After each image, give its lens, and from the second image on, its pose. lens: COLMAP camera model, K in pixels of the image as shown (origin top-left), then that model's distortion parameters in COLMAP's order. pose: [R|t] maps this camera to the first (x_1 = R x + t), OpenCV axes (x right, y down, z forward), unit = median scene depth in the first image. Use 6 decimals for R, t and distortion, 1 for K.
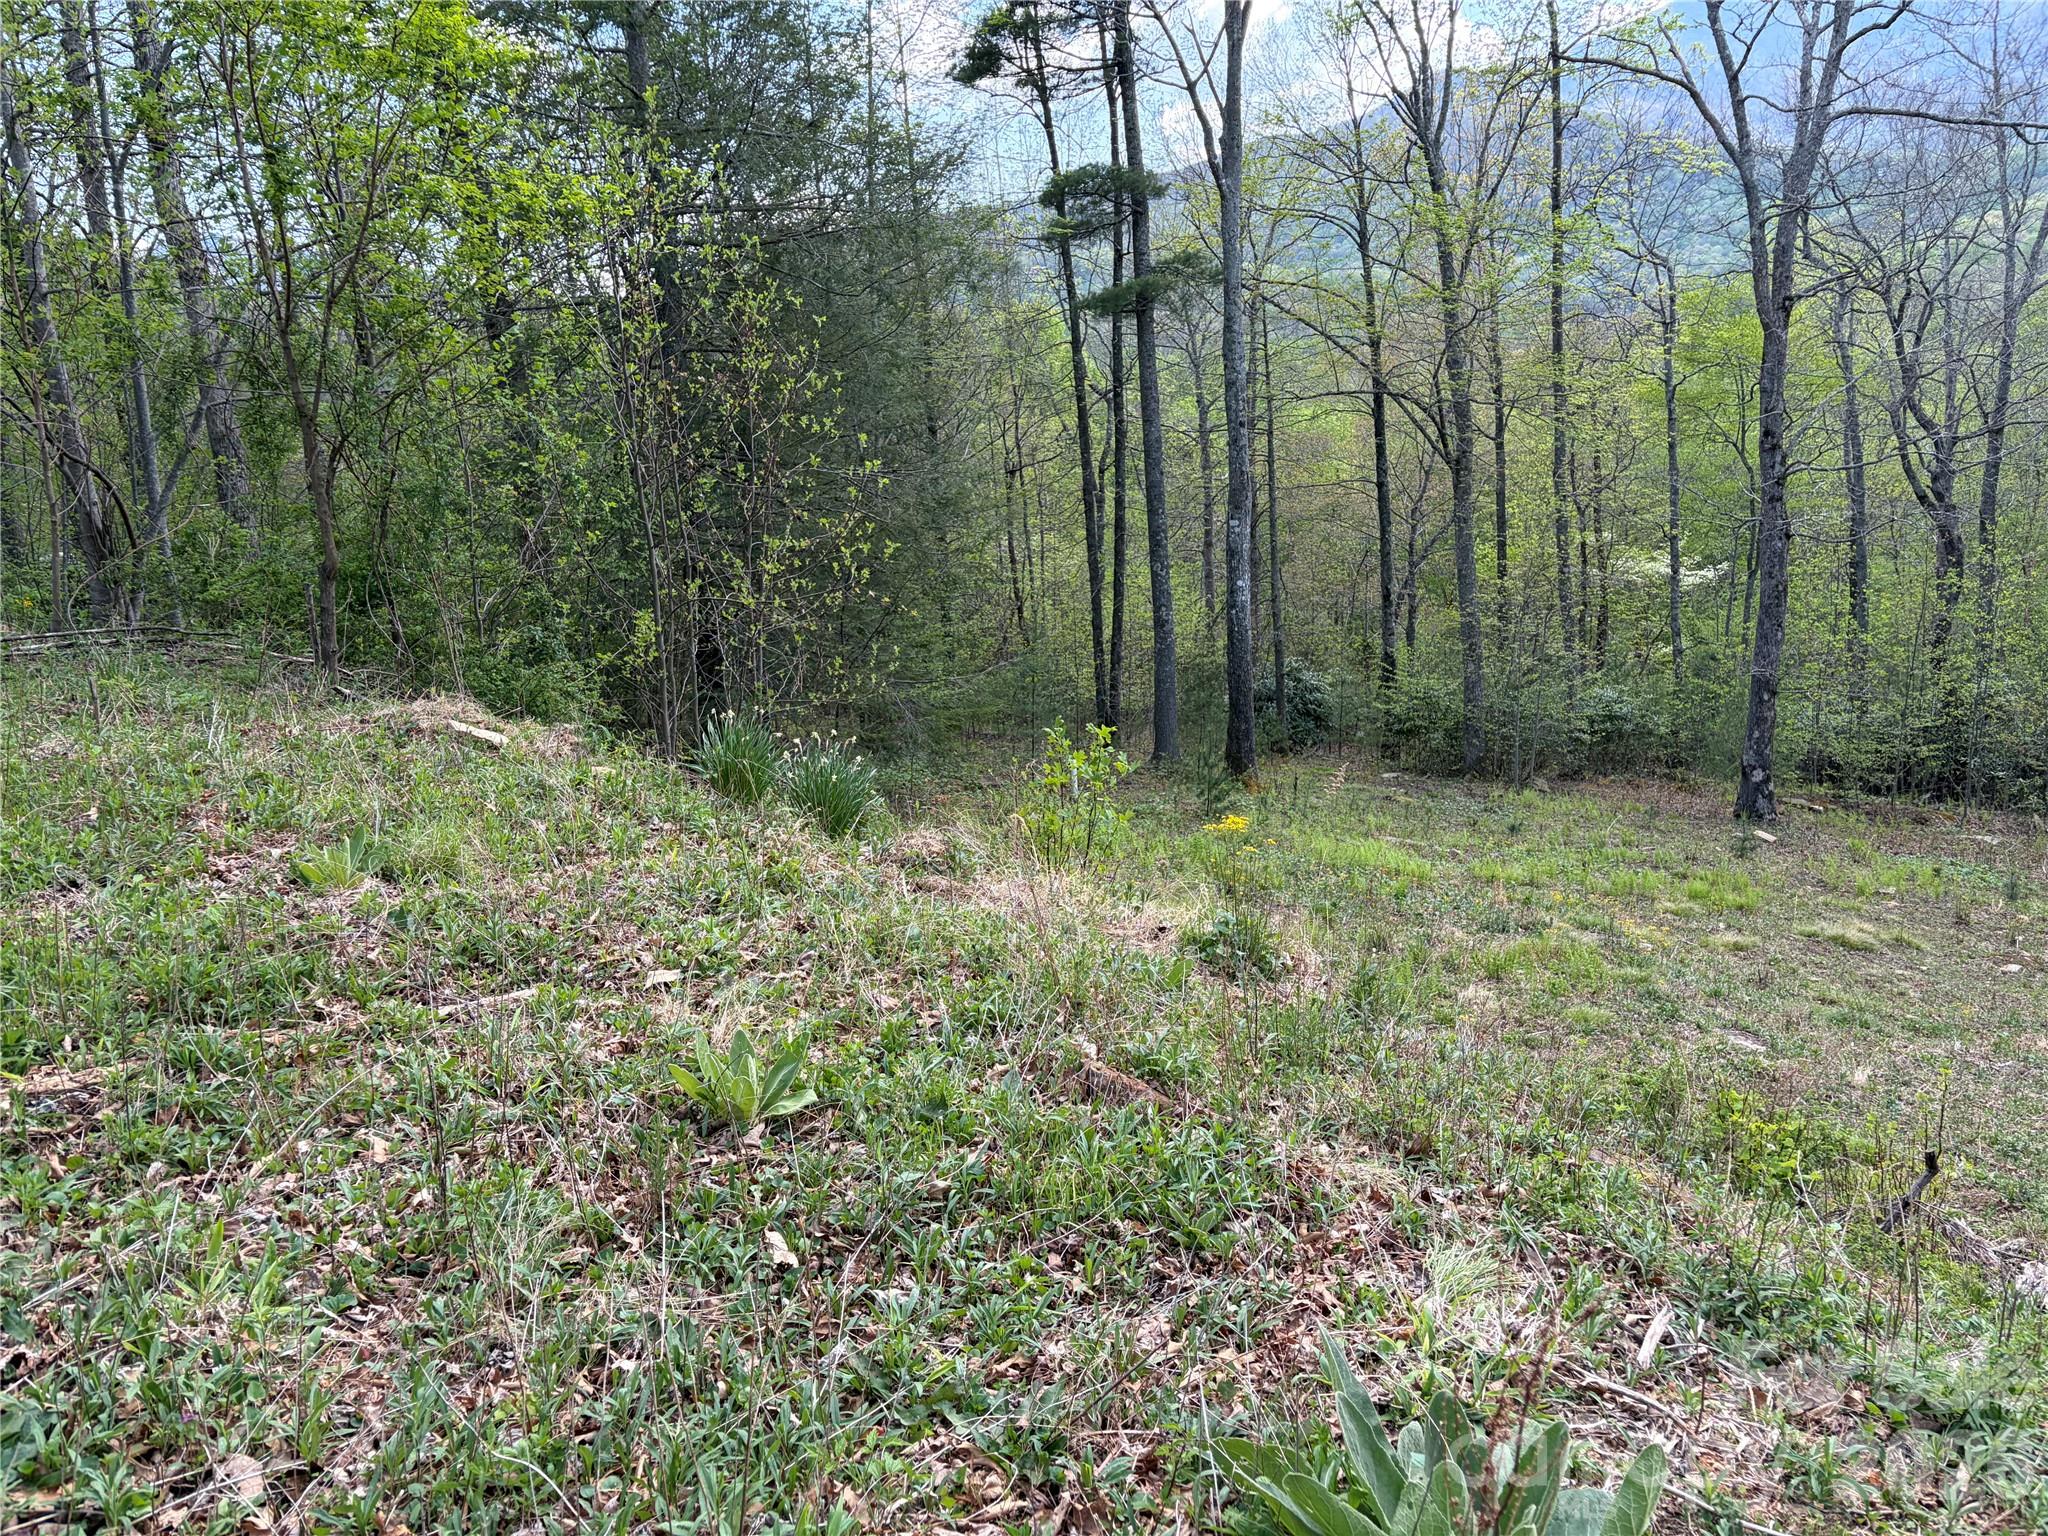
lens RADIAL K [[1523.2, 0, 1026.6], [0, 1523.2, 790.4], [0, 0, 1]] dist [0.035355, -0.045793]
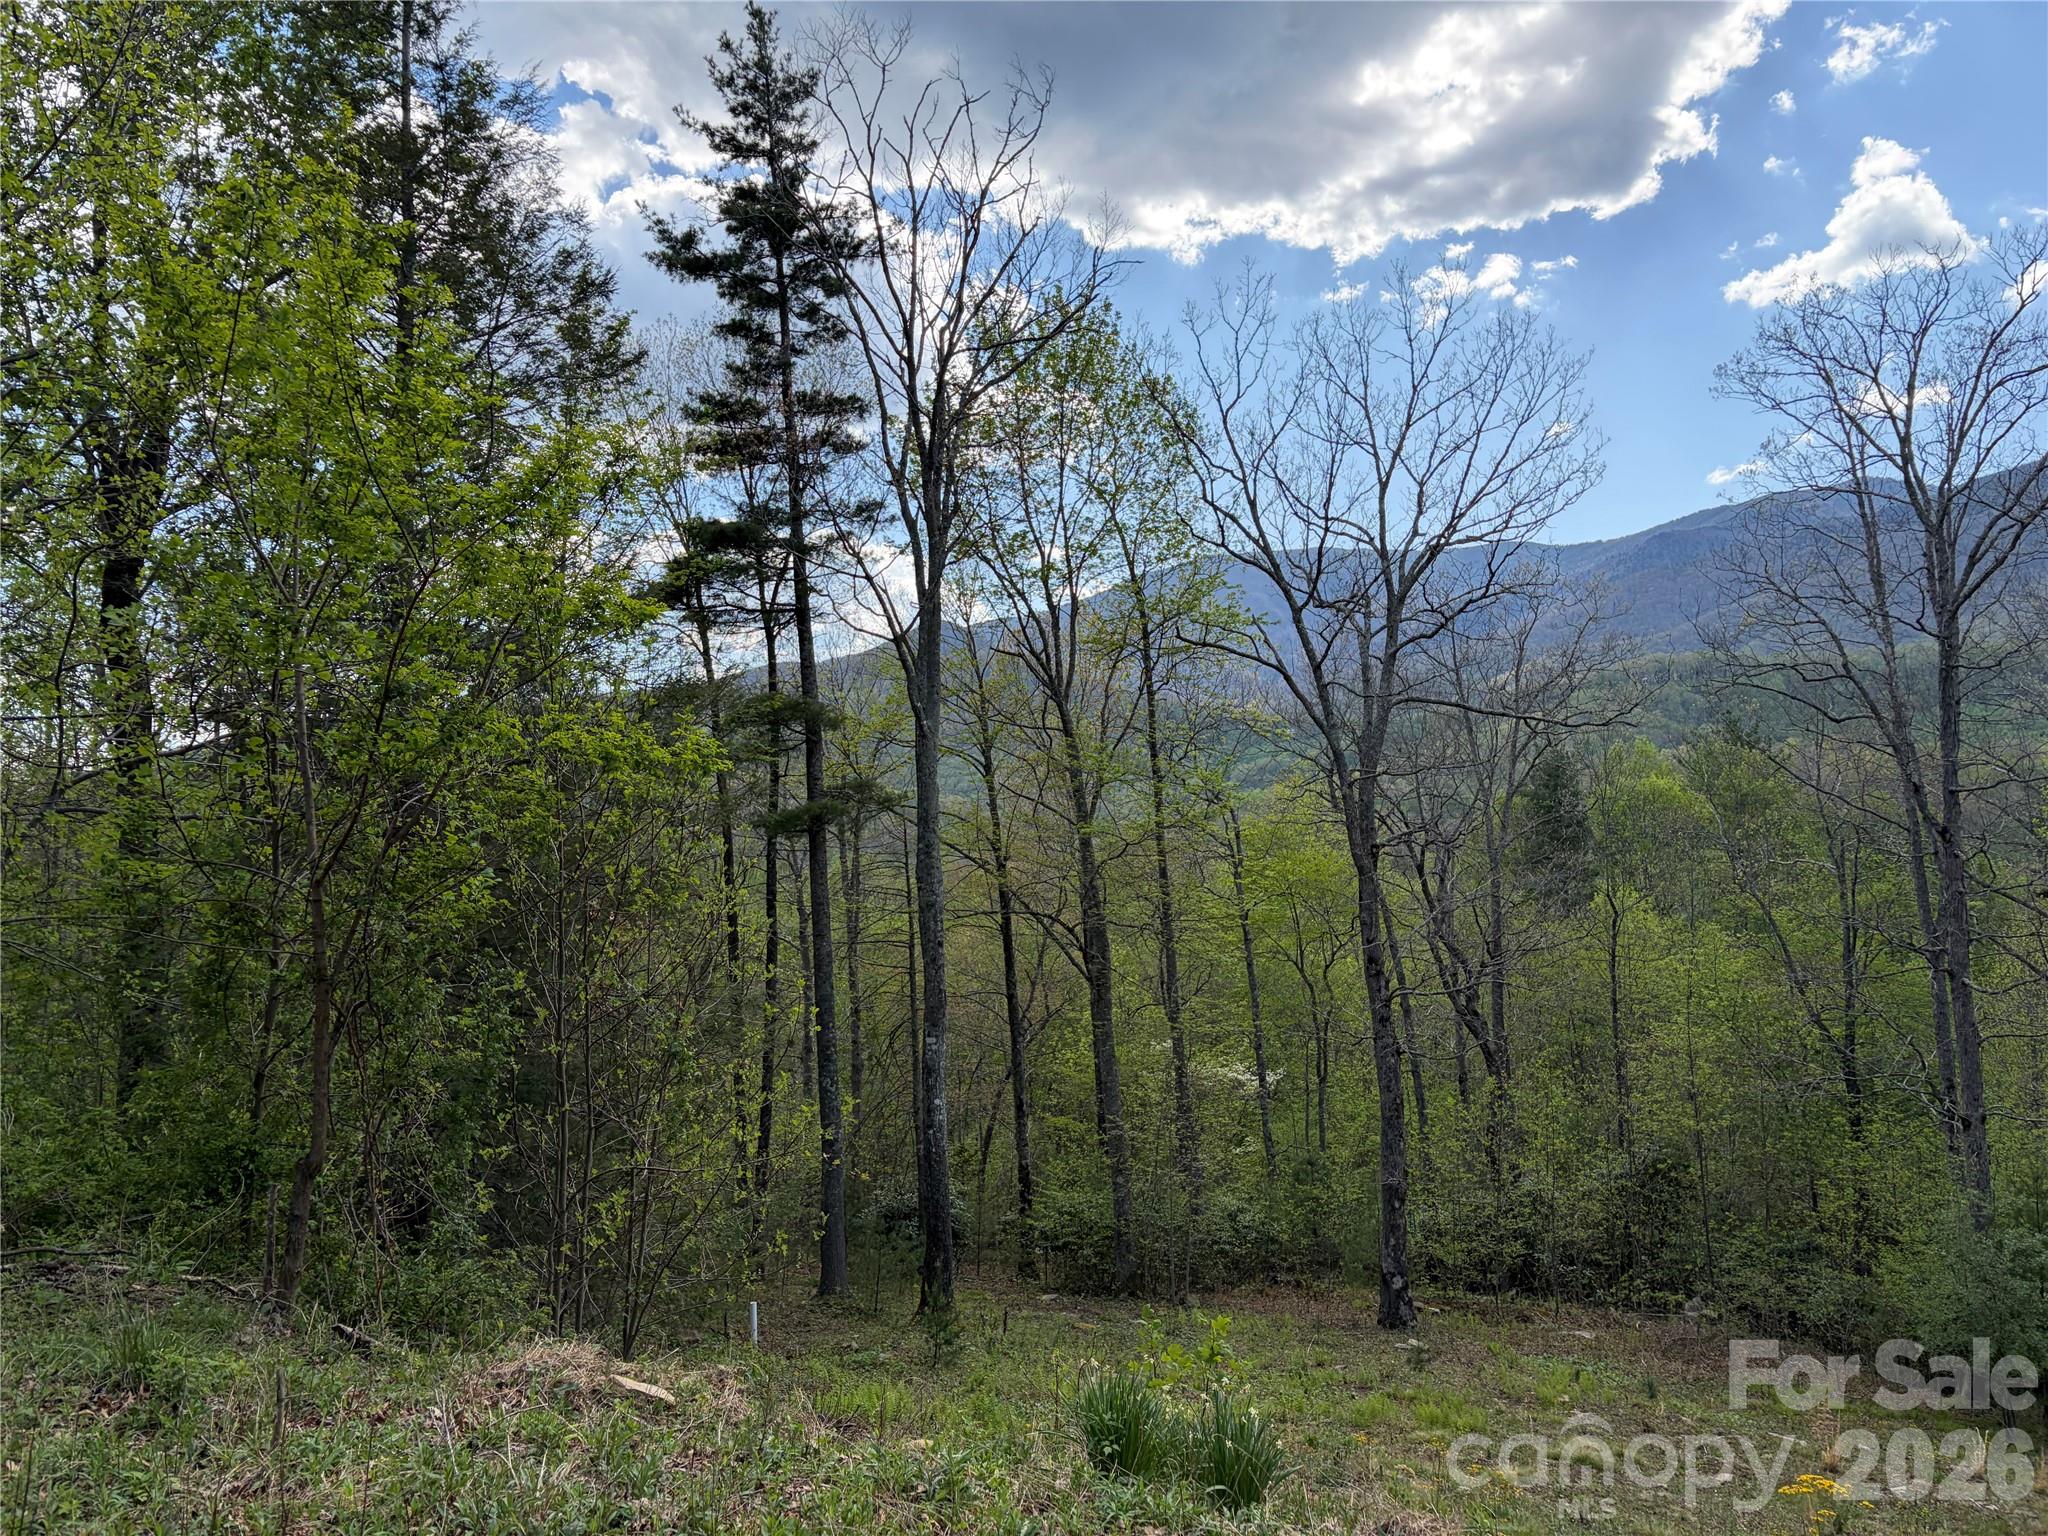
lens RADIAL K [[1535.4, 0, 1038.3], [0, 1535.4, 784.1], [0, 0, 1]] dist [0.057502, -0.063525]
pose [[0.946385, 0.051626, 0.318887, -0.113589], [0.052402, 0.949538, -0.309244, -0.019763], [-0.318761, 0.309374, 0.895924, 0.026581]]
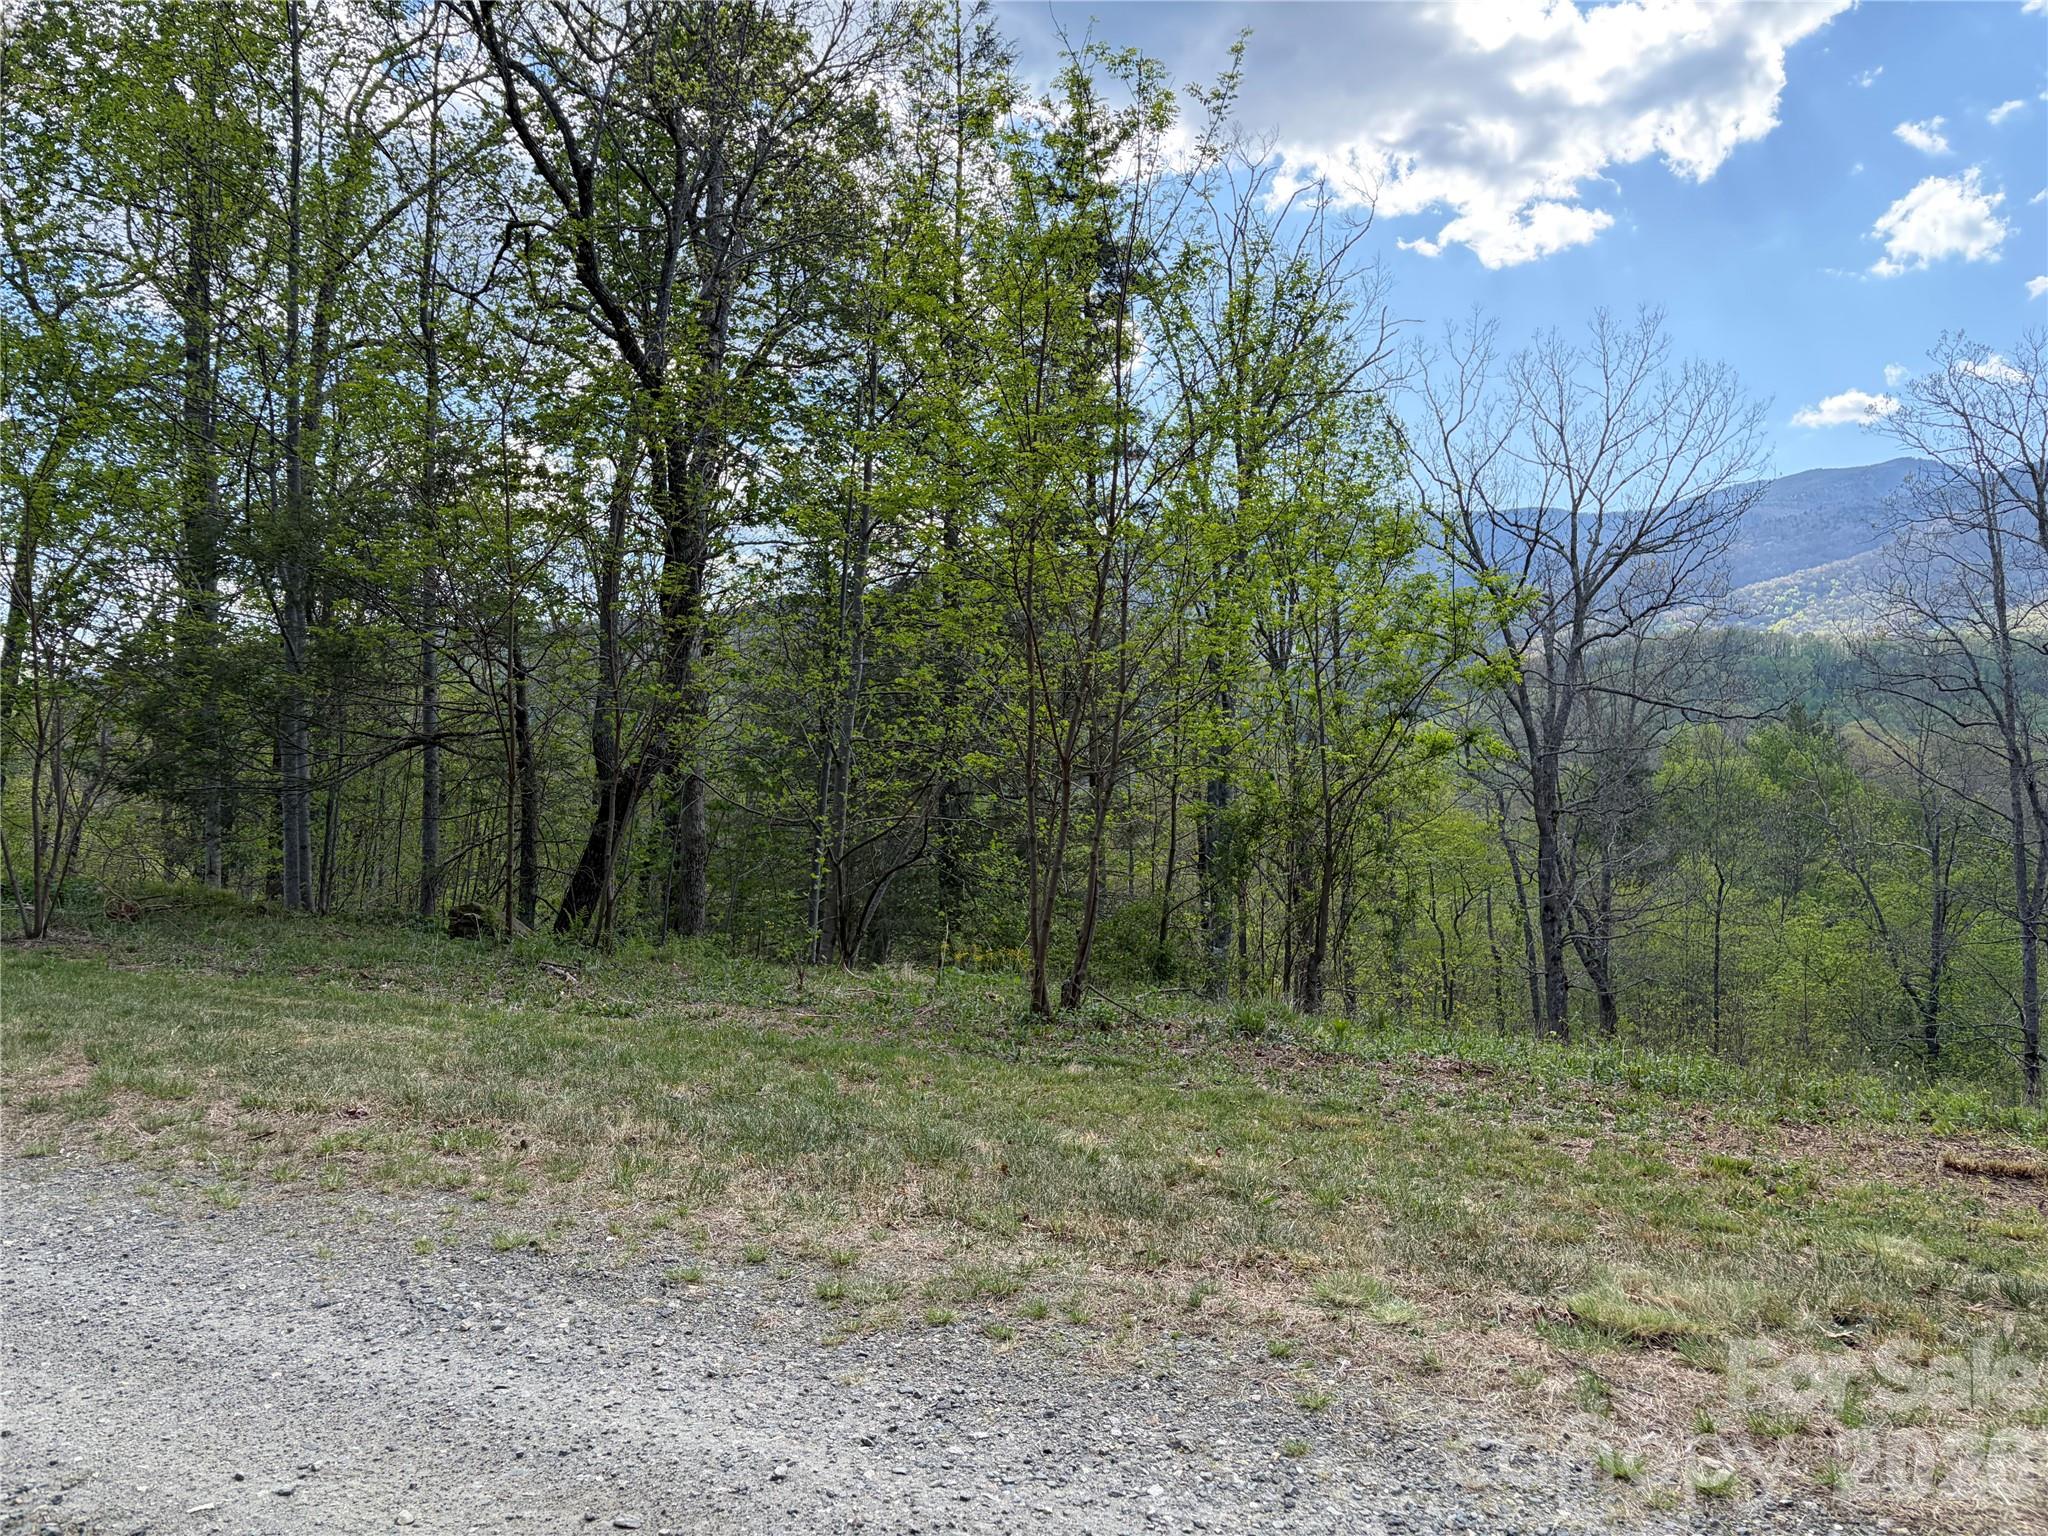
lens RADIAL K [[1590.5, 0, 1024.0], [0, 1590.5, 768.0], [0, 0, 1]] dist [0.046055, -0.001581]
pose [[0.944450, 0.091814, 0.315570, -0.390075], [0.002069, 0.958505, -0.285067, 0.042926], [-0.328648, 0.269884, 0.905070, -0.133648]]
